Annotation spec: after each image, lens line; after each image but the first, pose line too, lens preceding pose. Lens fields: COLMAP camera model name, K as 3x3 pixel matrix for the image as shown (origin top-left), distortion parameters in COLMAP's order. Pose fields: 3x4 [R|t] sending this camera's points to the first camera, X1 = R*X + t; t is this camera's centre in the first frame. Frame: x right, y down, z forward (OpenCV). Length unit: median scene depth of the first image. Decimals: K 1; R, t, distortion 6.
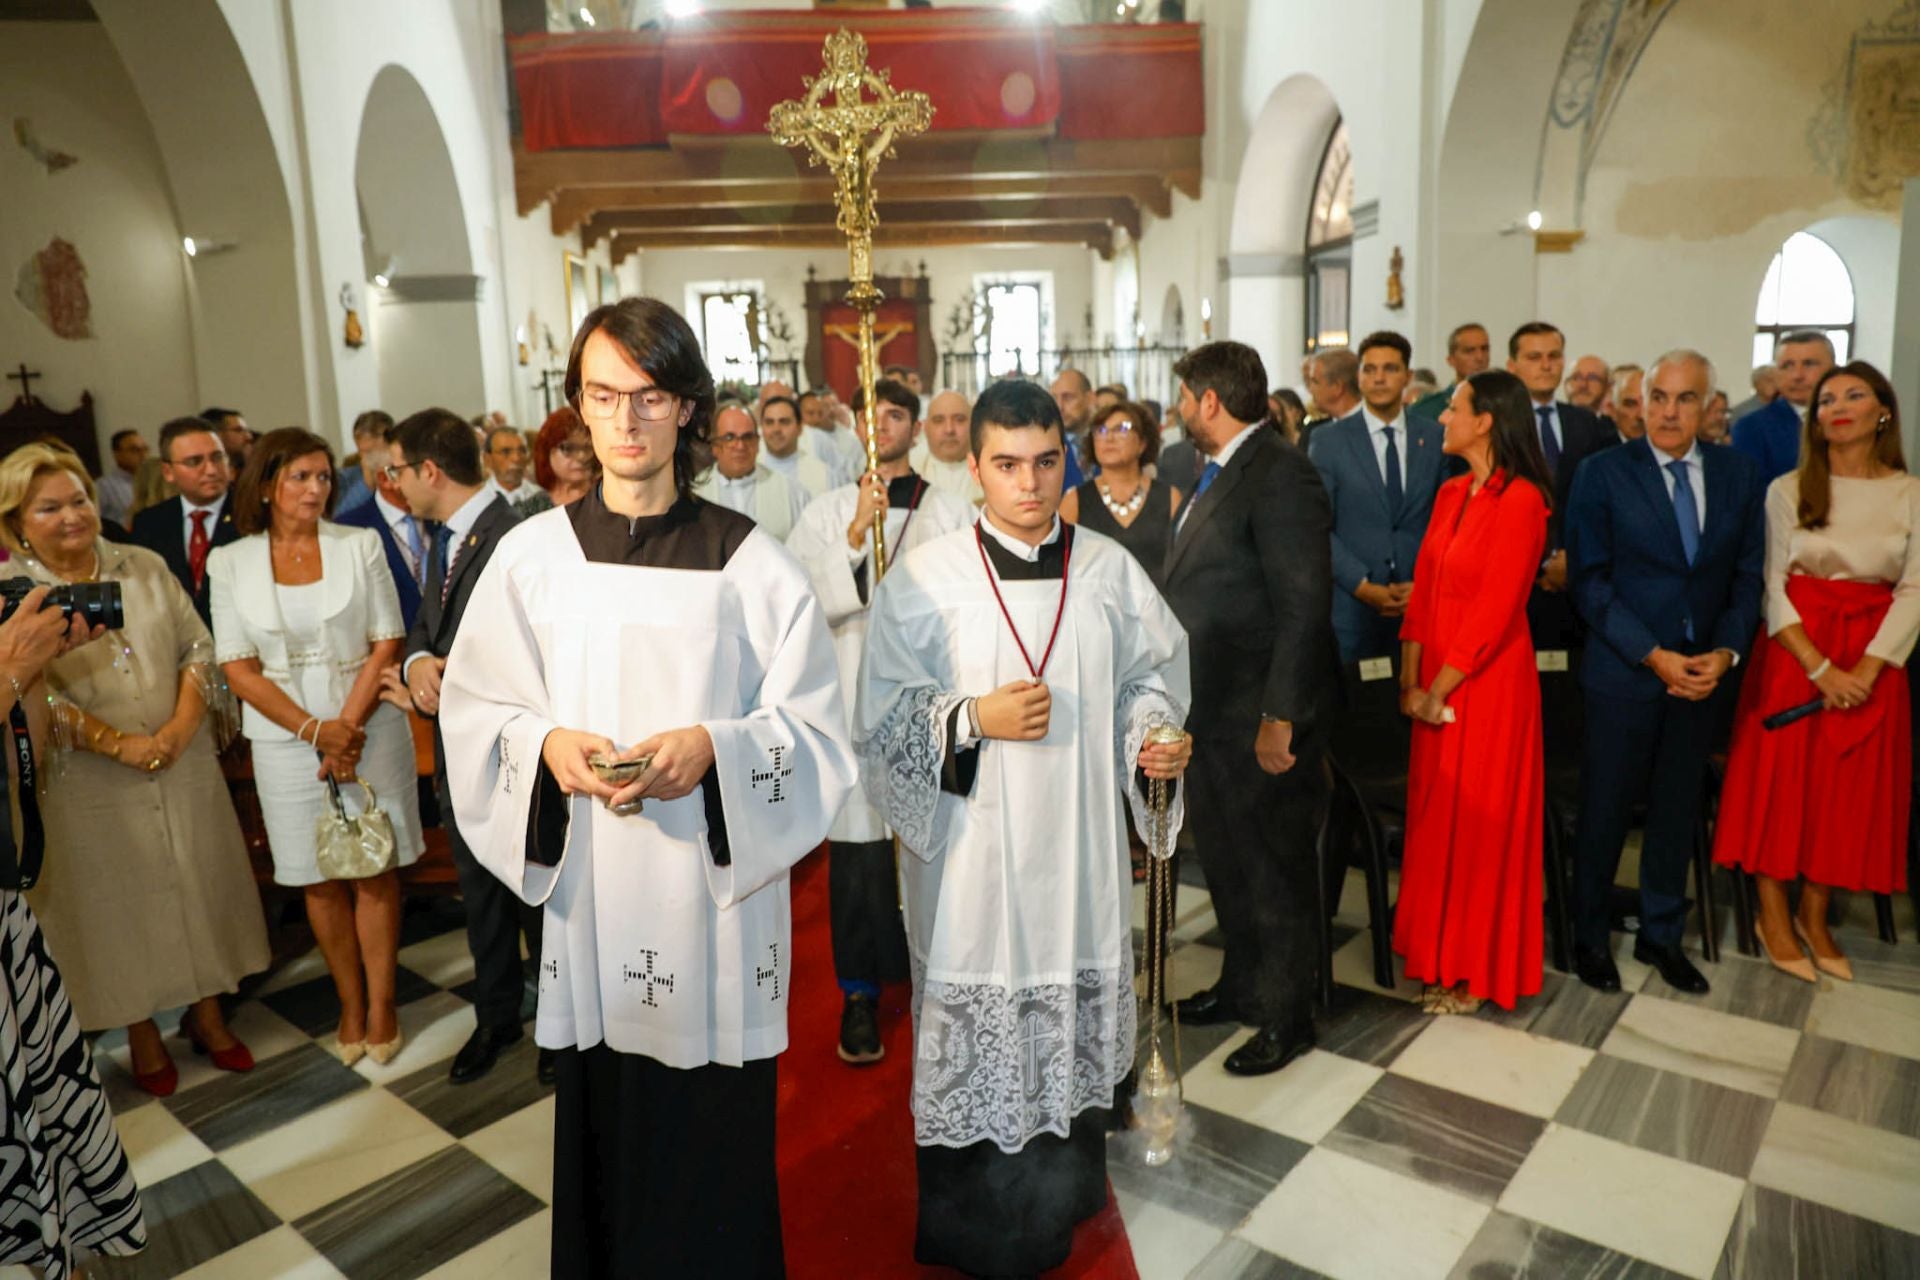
lens RADIAL K [[1302.3, 0, 960.5], [0, 1302.3, 635.1], [0, 0, 1]] dist [-0.095419, 0.067164]
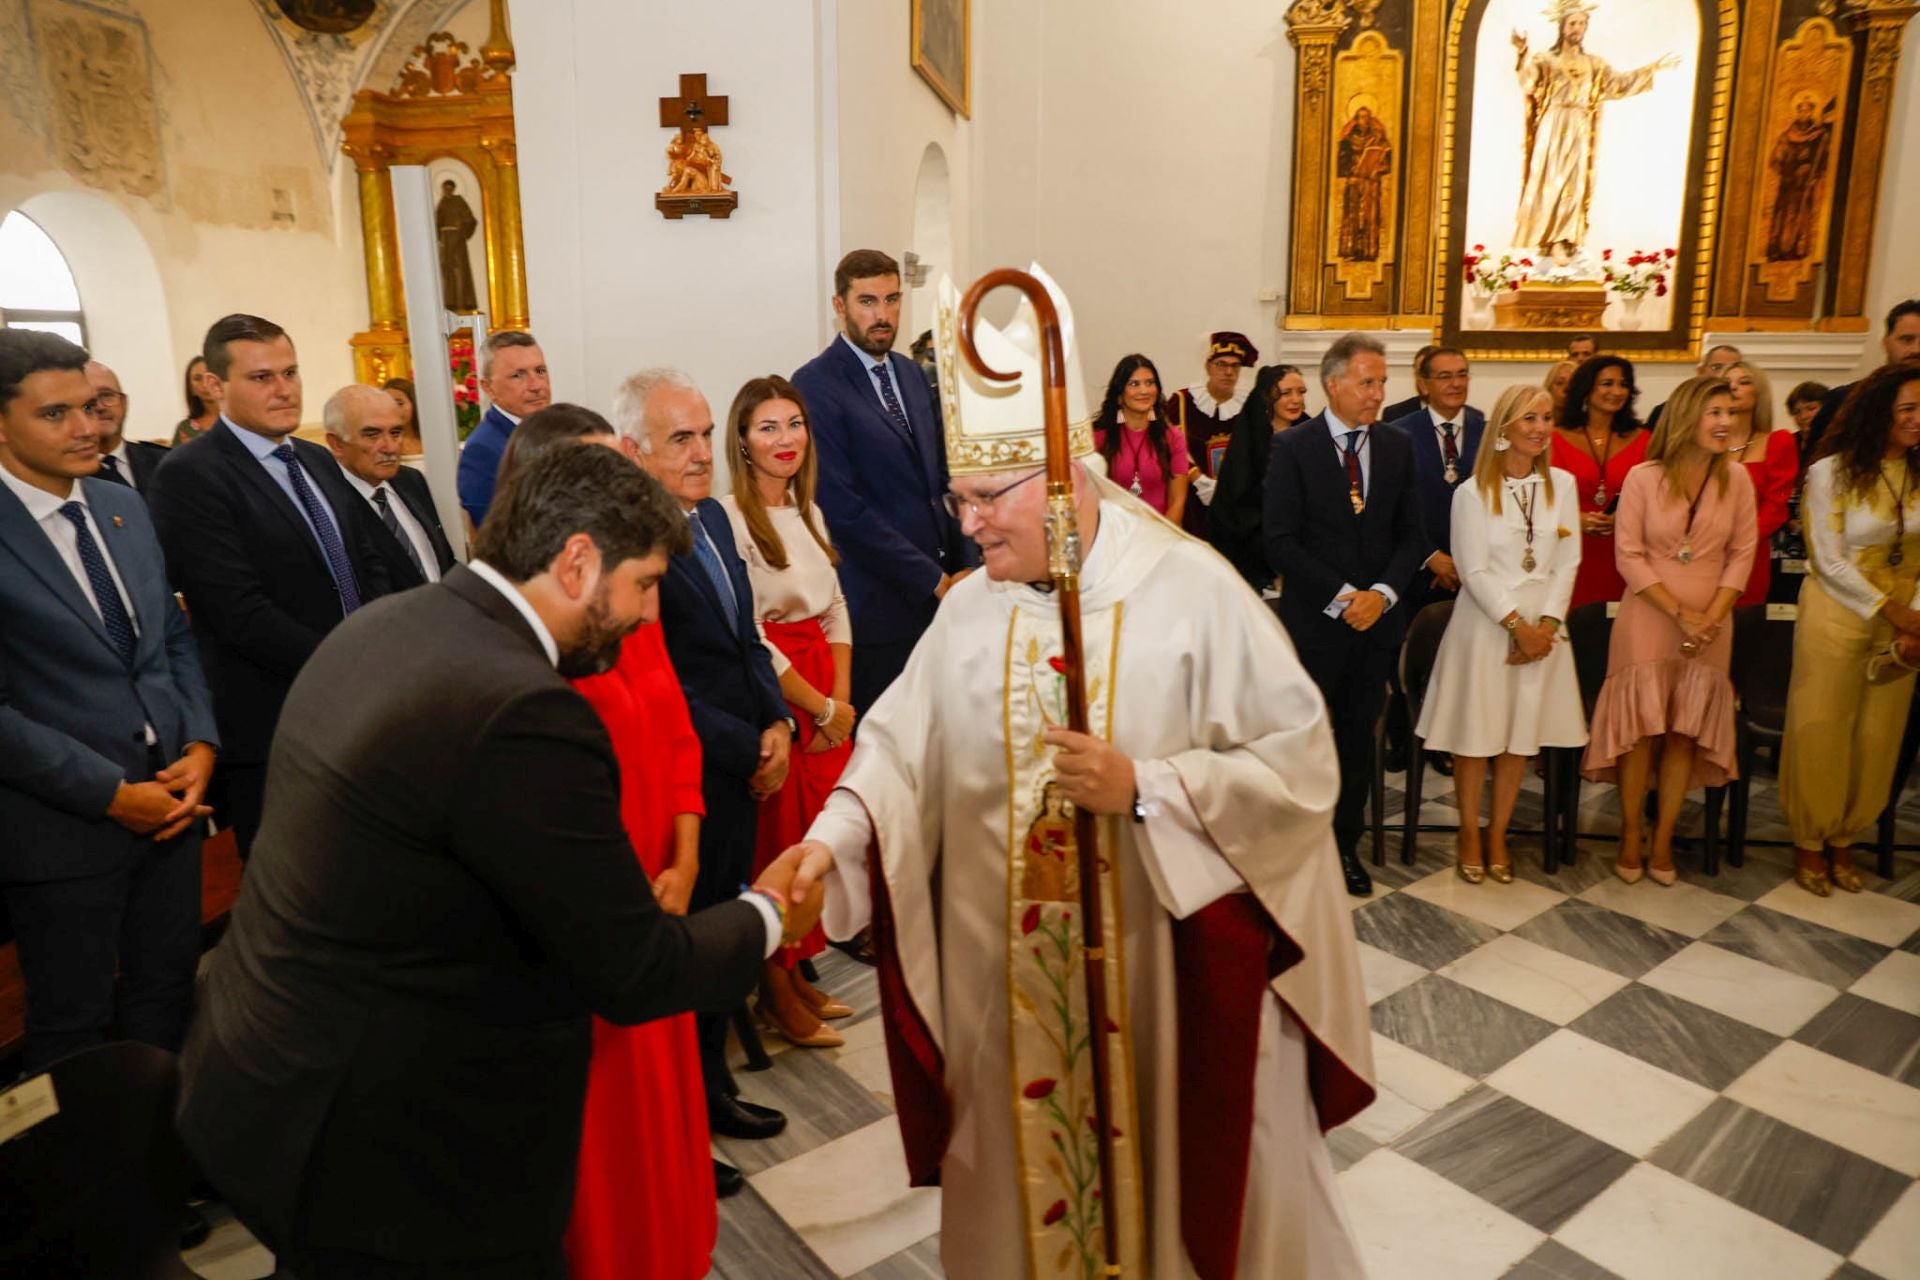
lens RADIAL K [[1281.0, 0, 959.0], [0, 1281.0, 638.1], [0, 0, 1]] dist [-0.102261, 0.072982]
pose [[0.224931, -0.197018, 0.954248, -0.039829], [0.181864, 0.970623, 0.157531, -0.047079], [-0.957252, 0.138110, 0.254154, 0.206283]]
